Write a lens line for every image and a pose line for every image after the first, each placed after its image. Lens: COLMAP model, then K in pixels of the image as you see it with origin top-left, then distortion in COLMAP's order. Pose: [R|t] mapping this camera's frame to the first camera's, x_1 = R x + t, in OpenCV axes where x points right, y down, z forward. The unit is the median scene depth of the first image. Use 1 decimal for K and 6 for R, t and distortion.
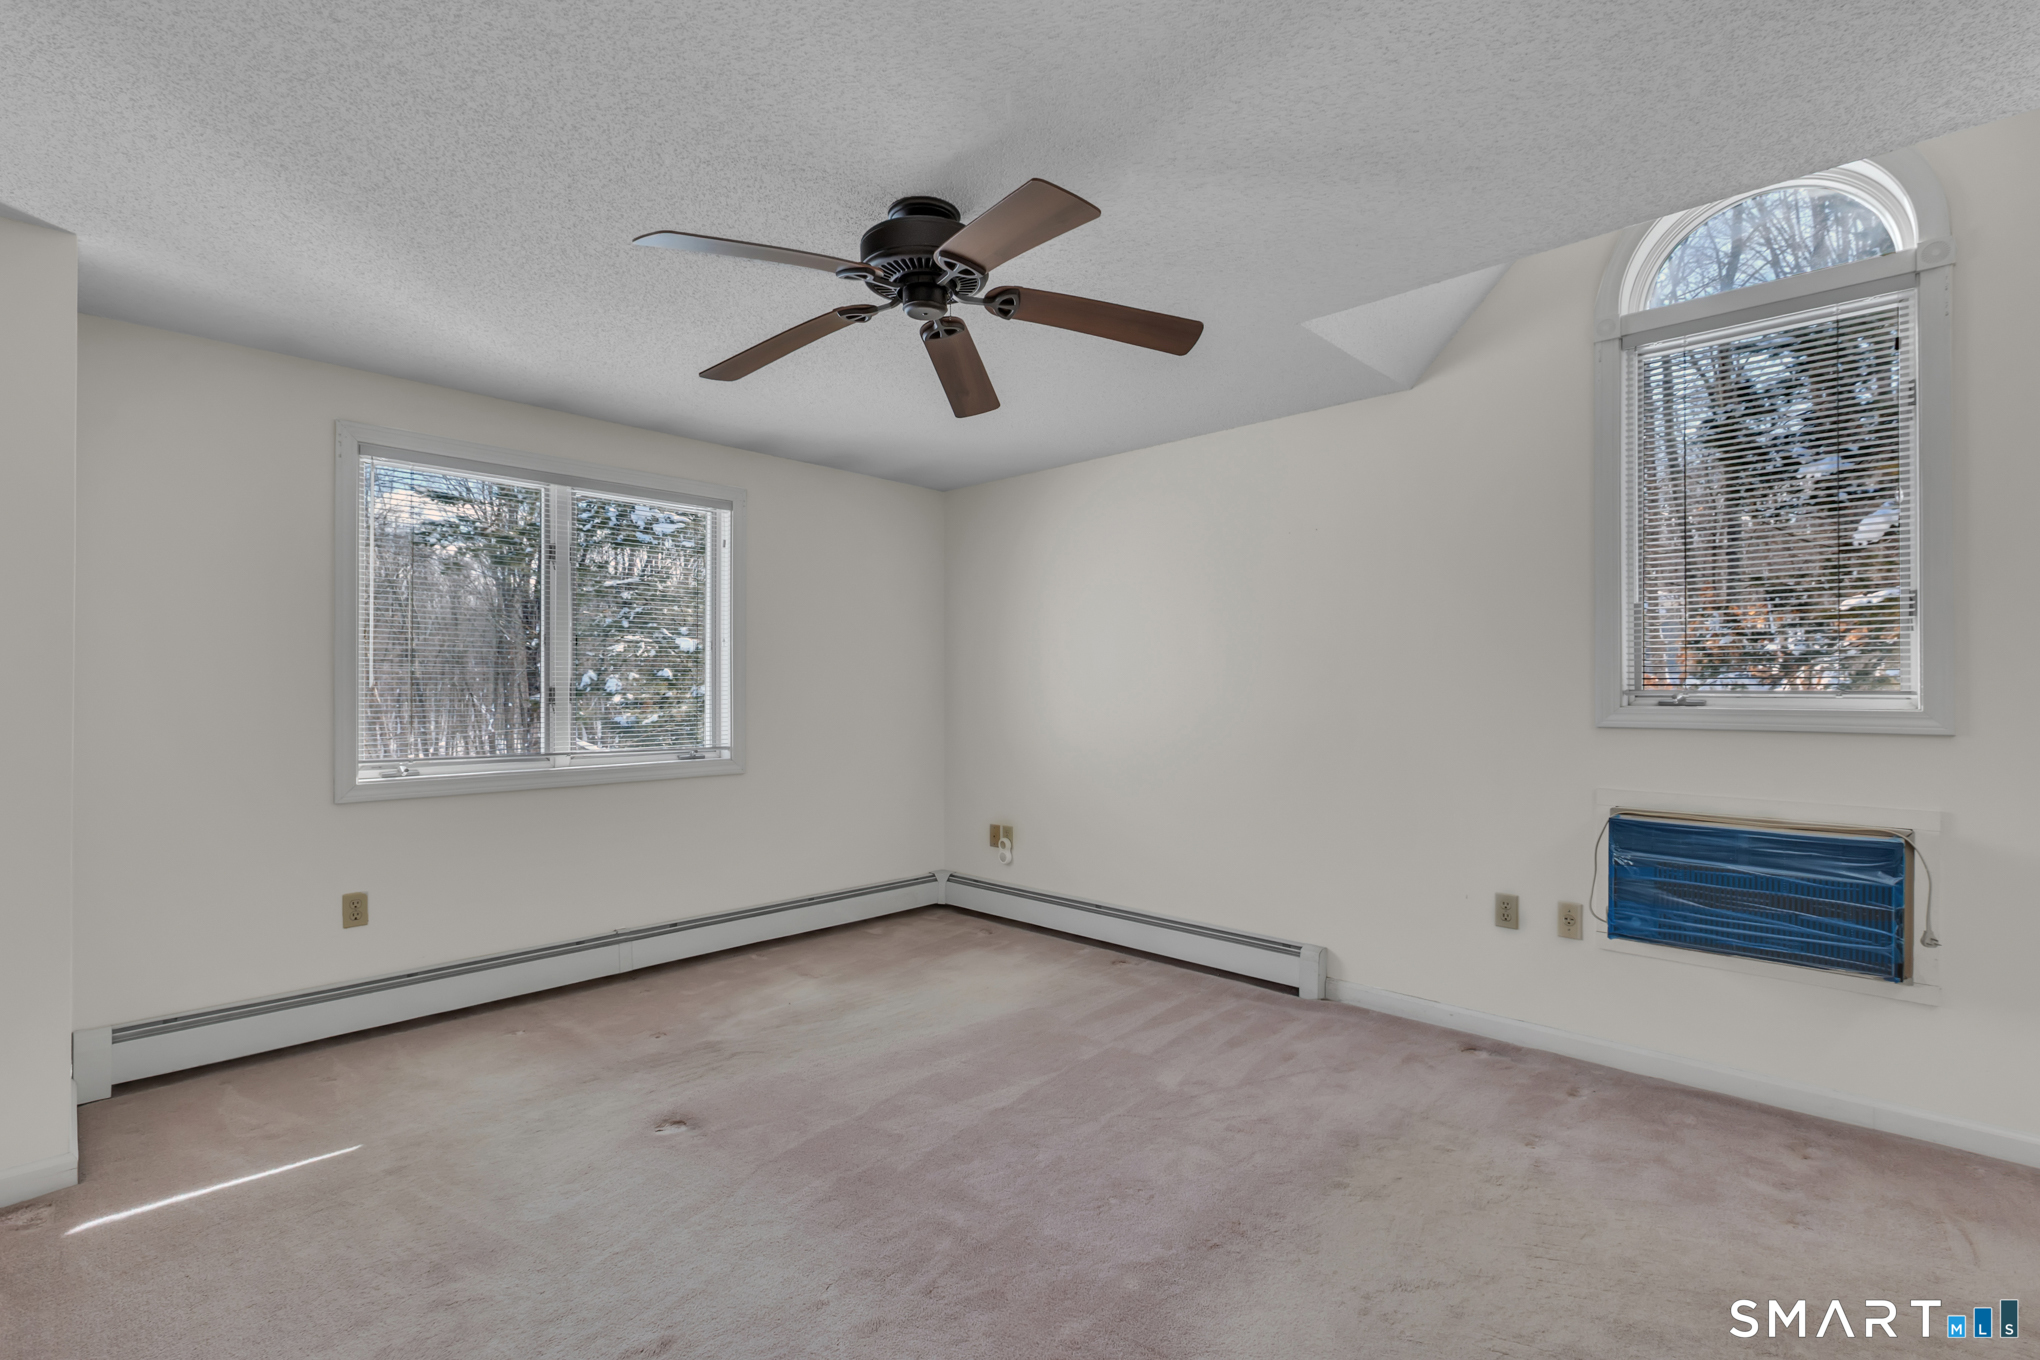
lens RADIAL K [[922.5, 0, 1012.5], [0, 922.5, 683.8], [0, 0, 1]] dist [0.000520, -0.001444]
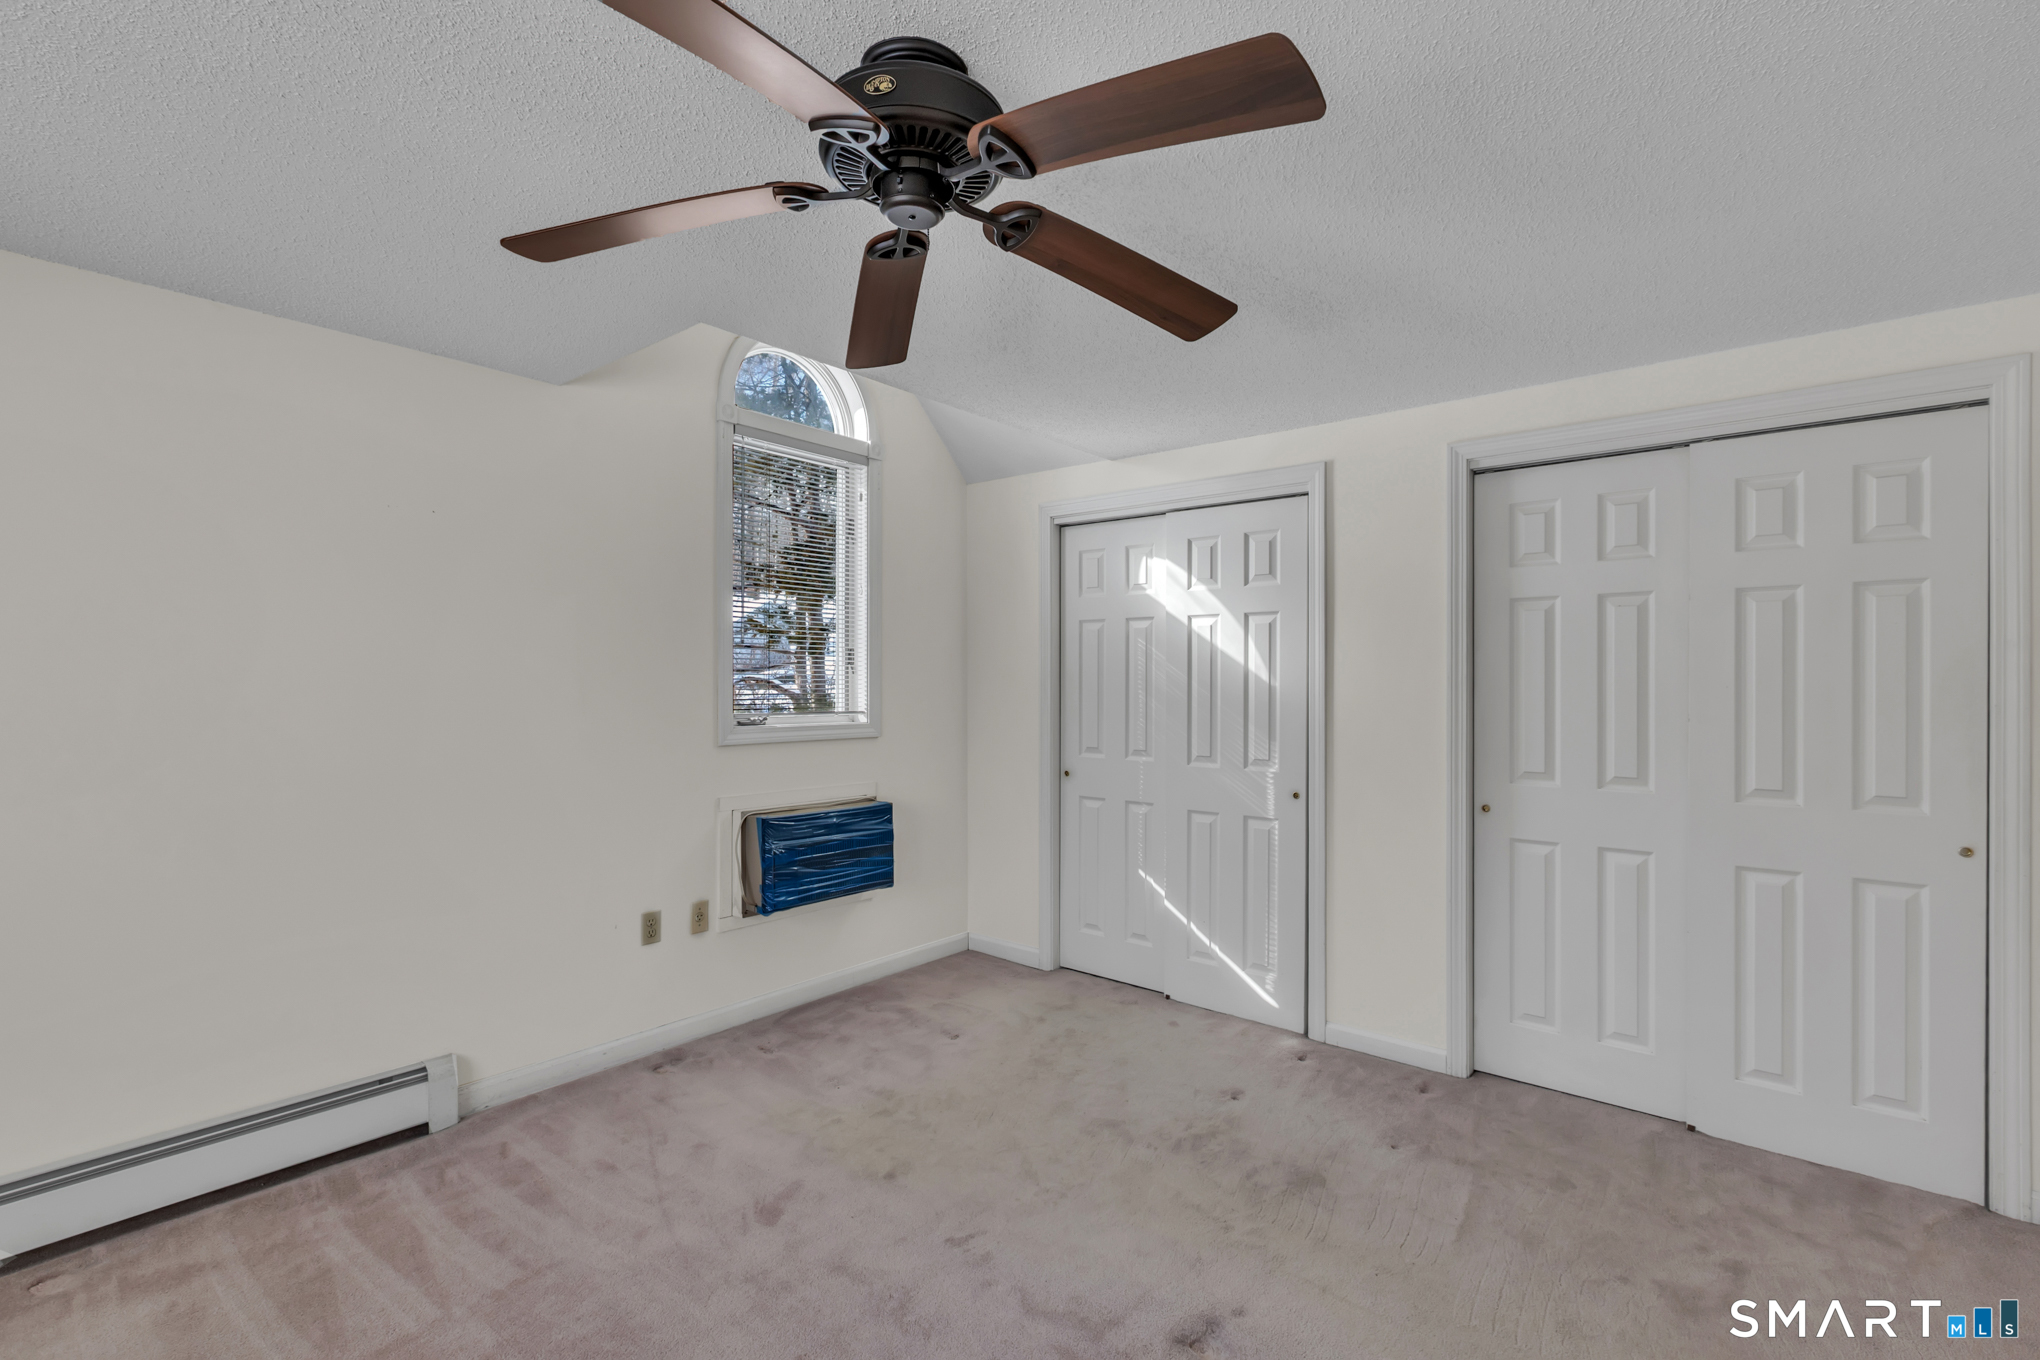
lens RADIAL K [[922.5, 0, 1012.8], [0, 922.5, 683.6], [0, 0, 1]] dist [0.000520, -0.001444]
pose [[-0.069210, -0.005385, 0.997588, -0.578570], [-0.010001, 0.999939, 0.004704, -0.043691], [-0.997552, -0.009651, -0.069260, 0.714654]]
